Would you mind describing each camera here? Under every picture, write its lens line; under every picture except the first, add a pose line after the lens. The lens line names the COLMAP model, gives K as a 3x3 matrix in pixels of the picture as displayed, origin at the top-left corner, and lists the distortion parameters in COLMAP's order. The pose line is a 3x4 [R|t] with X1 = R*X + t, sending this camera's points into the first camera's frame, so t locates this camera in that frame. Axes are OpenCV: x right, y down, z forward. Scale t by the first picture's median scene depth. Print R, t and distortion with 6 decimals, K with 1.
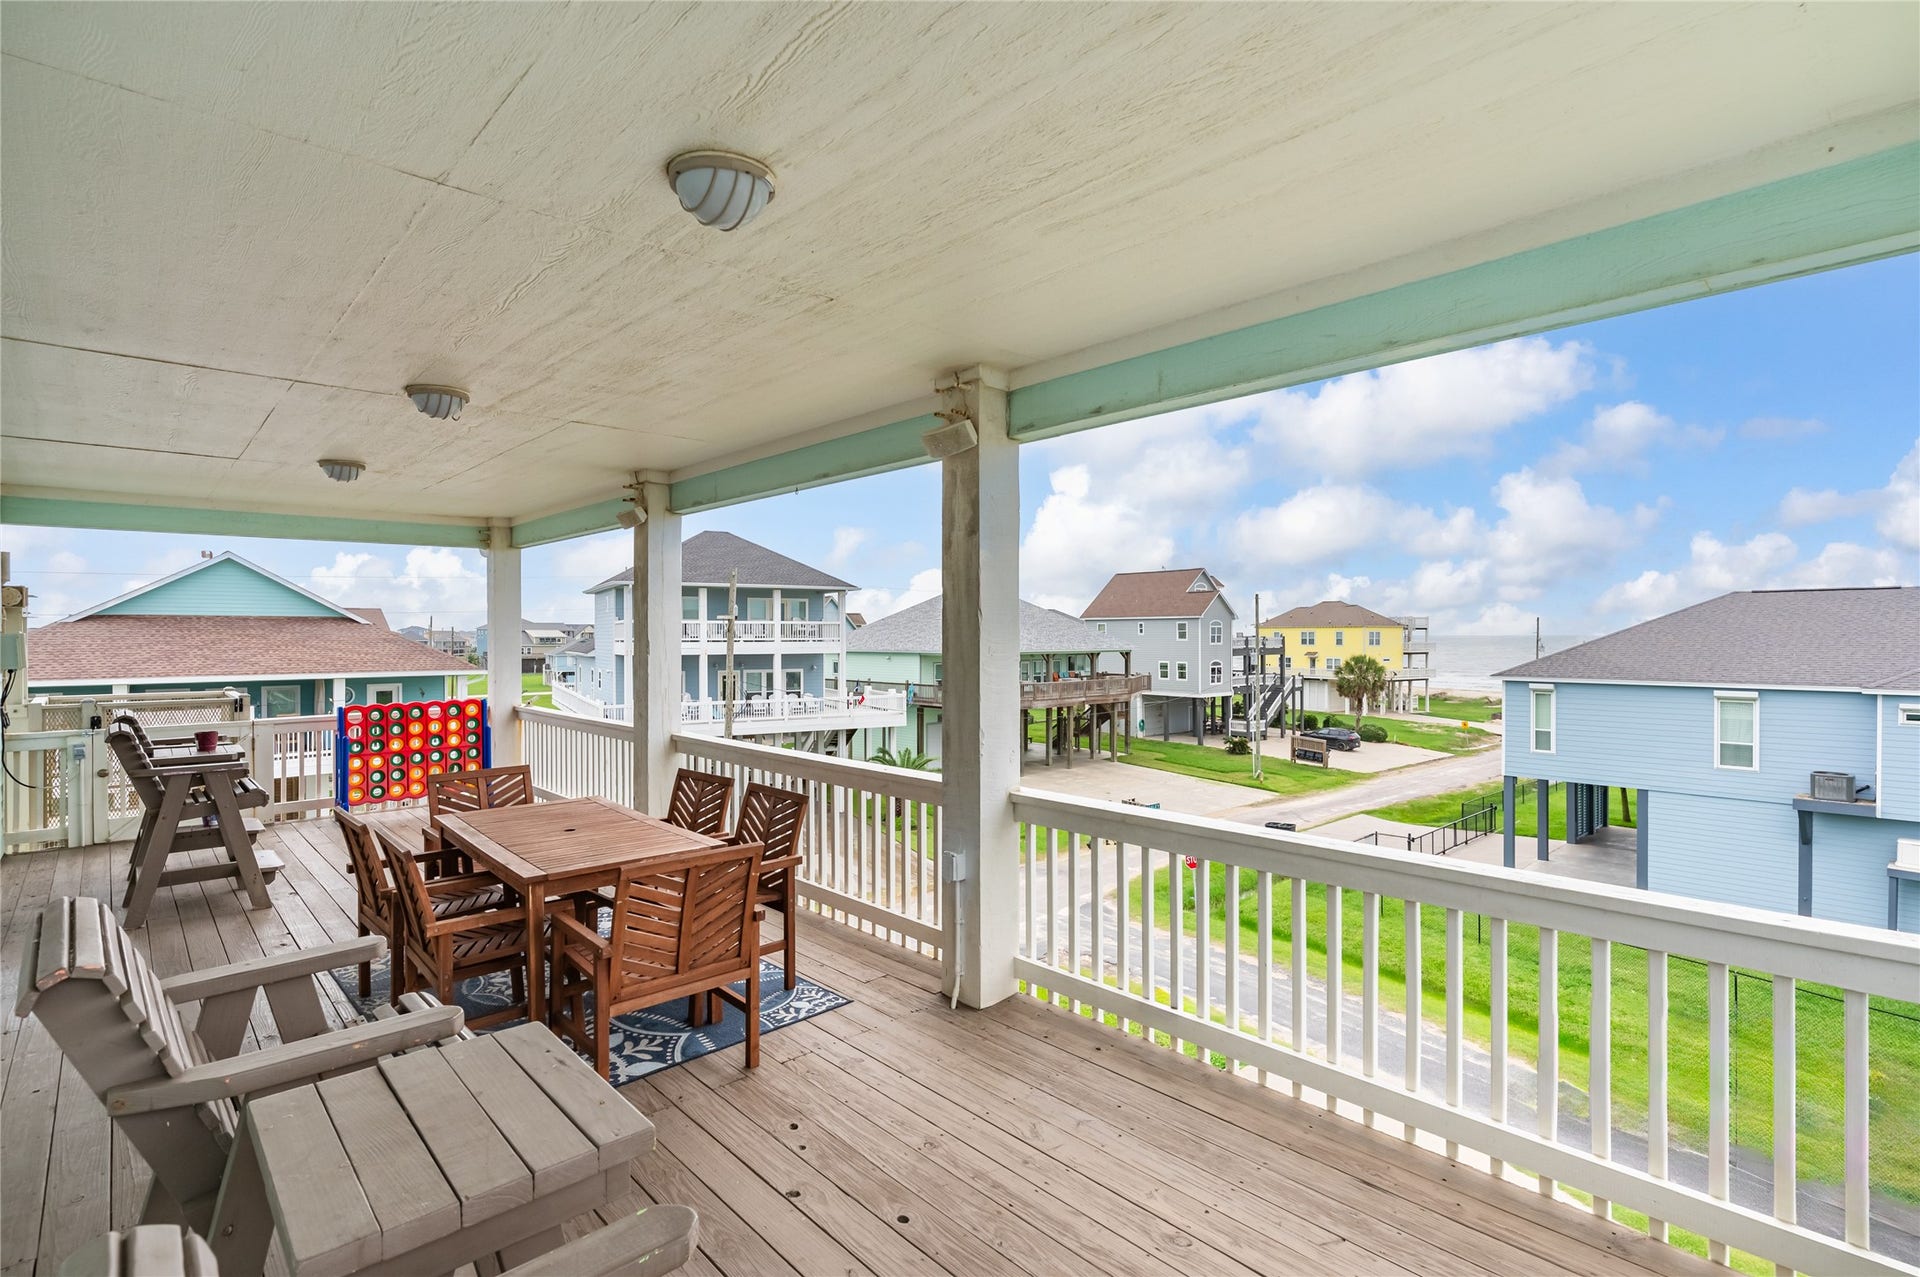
lens RADIAL K [[910.6, 0, 958.0], [0, 910.6, 632.6], [0, 0, 1]] dist [-0.006150, 0.004641]
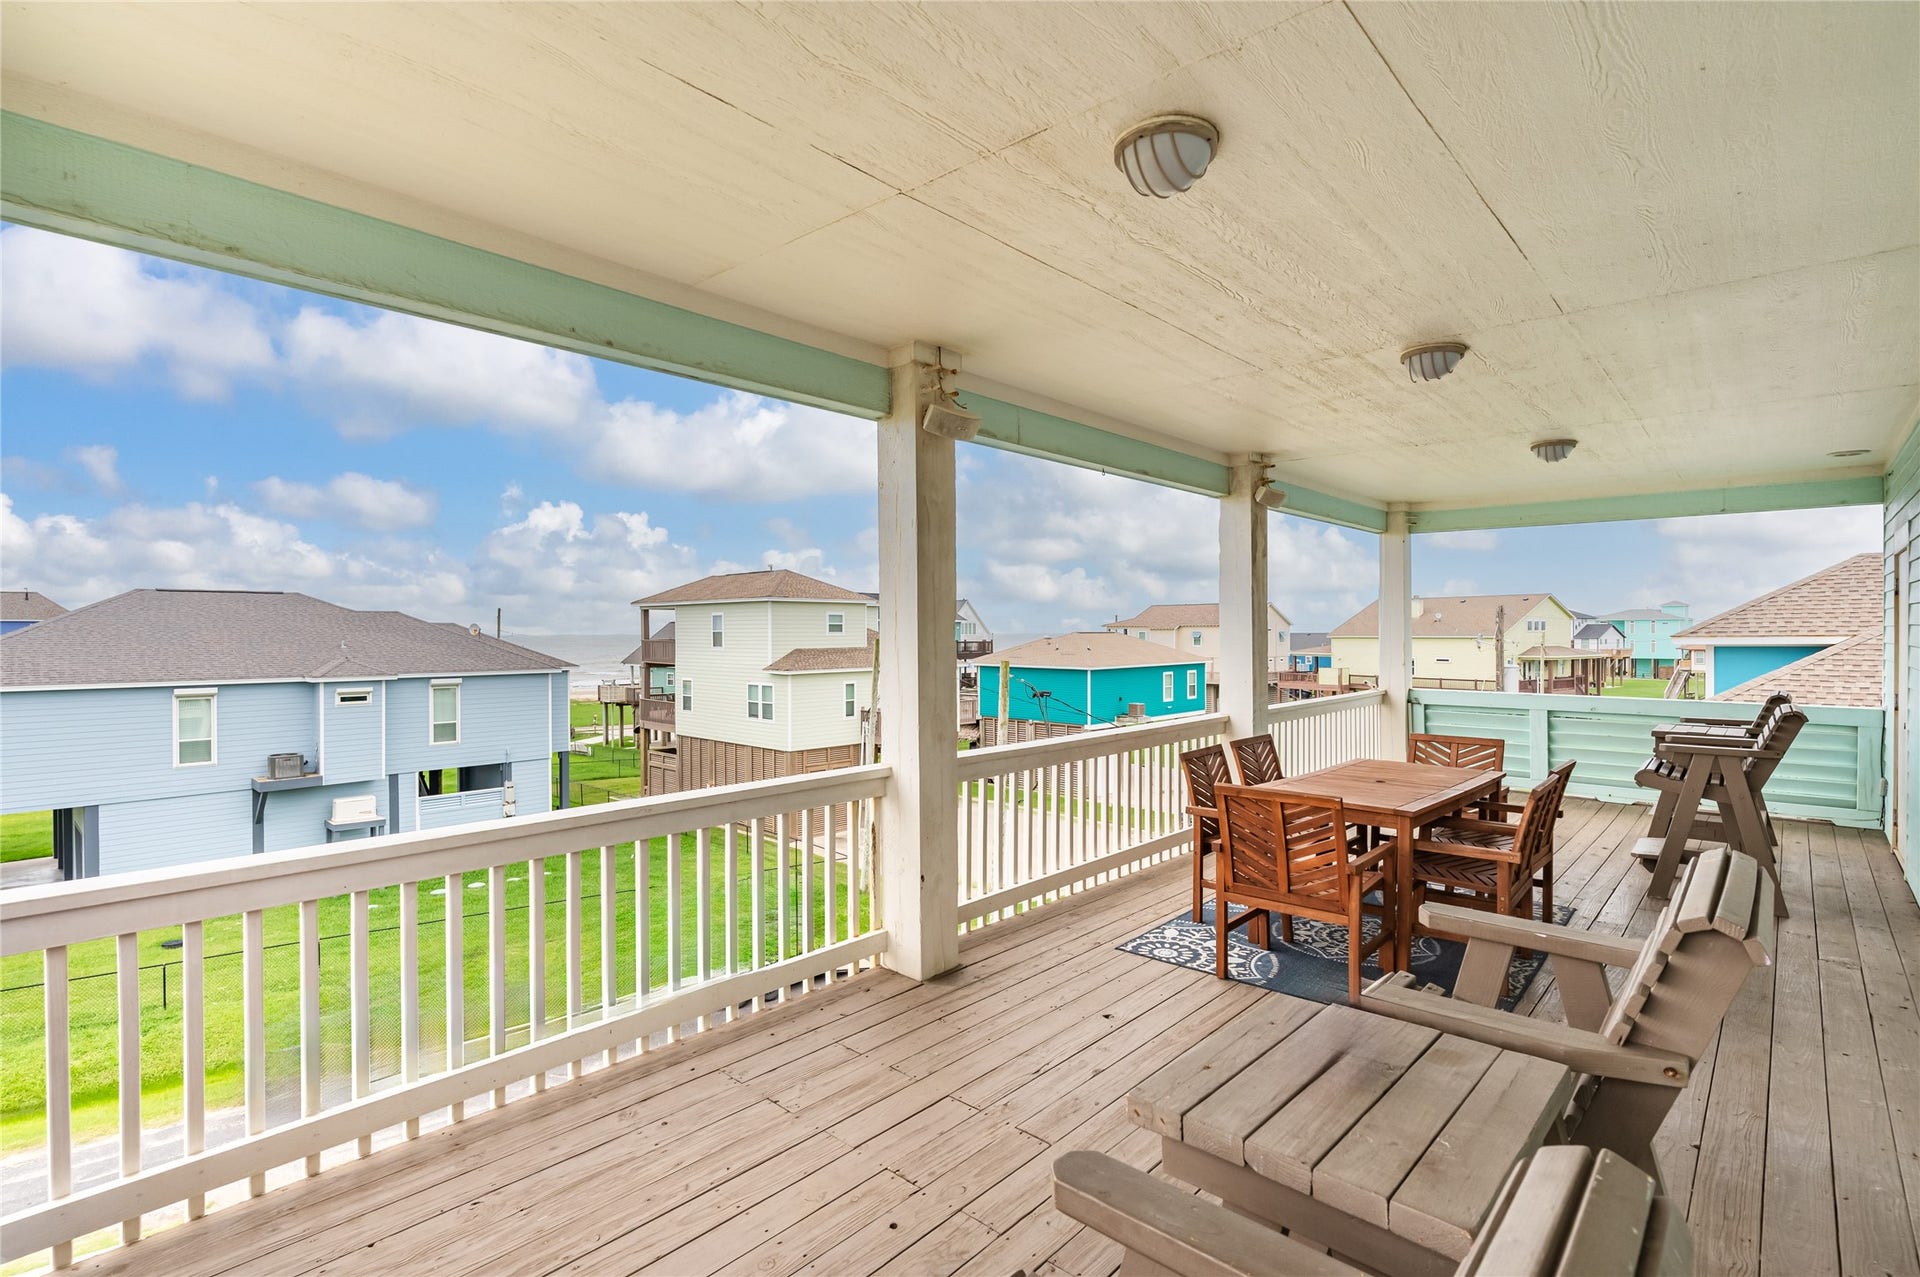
lens RADIAL K [[910.6, 0, 957.2], [0, 910.6, 637.5], [0, 0, 1]] dist [-0.006150, 0.004641]
pose [[-0.085422, -0.004113, 0.996336, -0.105674], [0.000981, 0.999991, 0.004212, 0.002051], [-0.996344, 0.001337, -0.085417, 0.112564]]
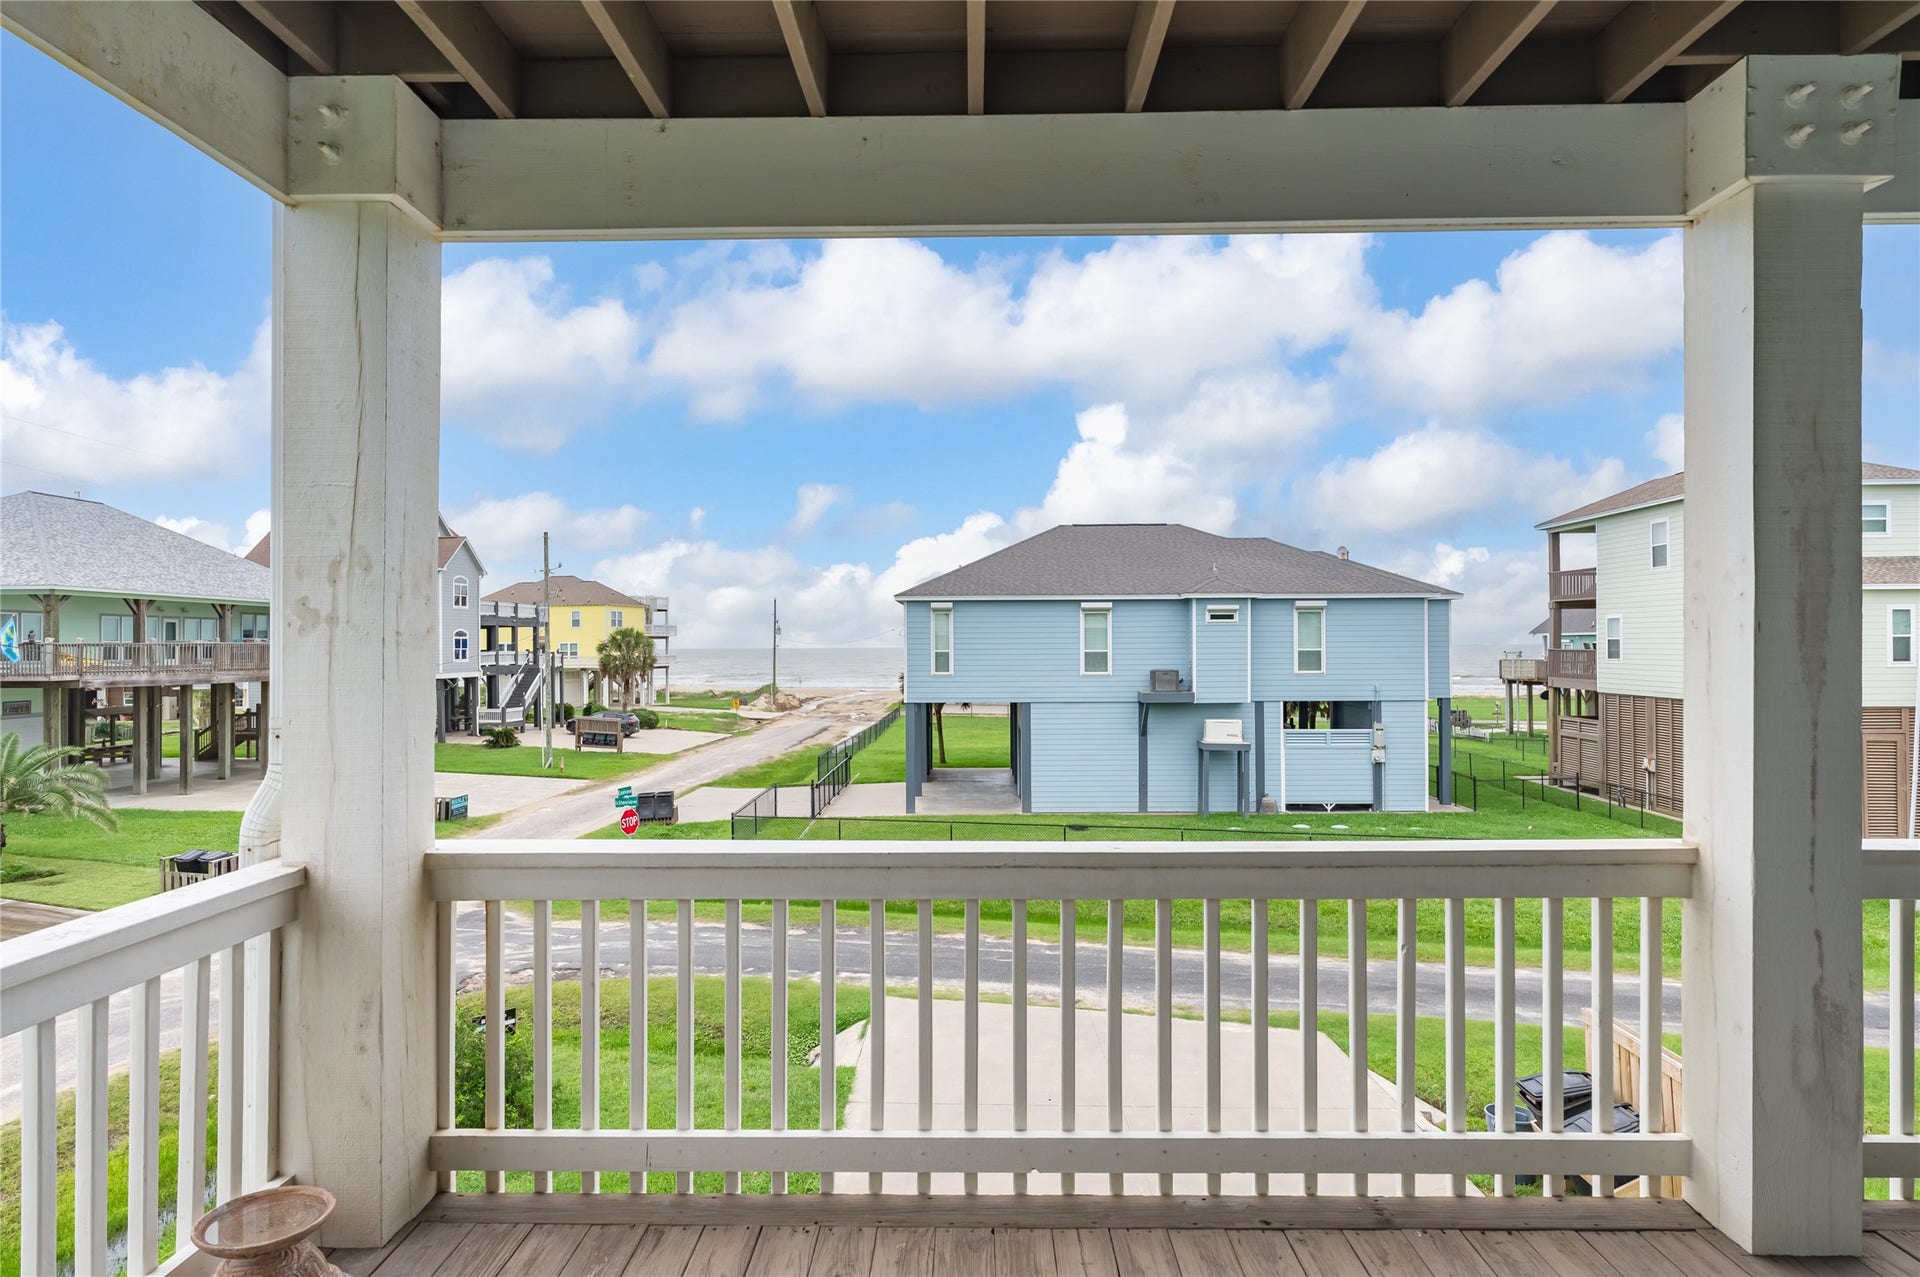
lens RADIAL K [[1081.7, 0, 958.4], [0, 1081.7, 640.9], [0, 0, 1]] dist [-0.001903, 0.000750]
pose [[0.692044, 0.001718, 0.721853, -0.092439], [0.002566, 0.999985, -0.004841, 0.054357], [-0.721851, 0.005203, 0.692029, 0.103009]]
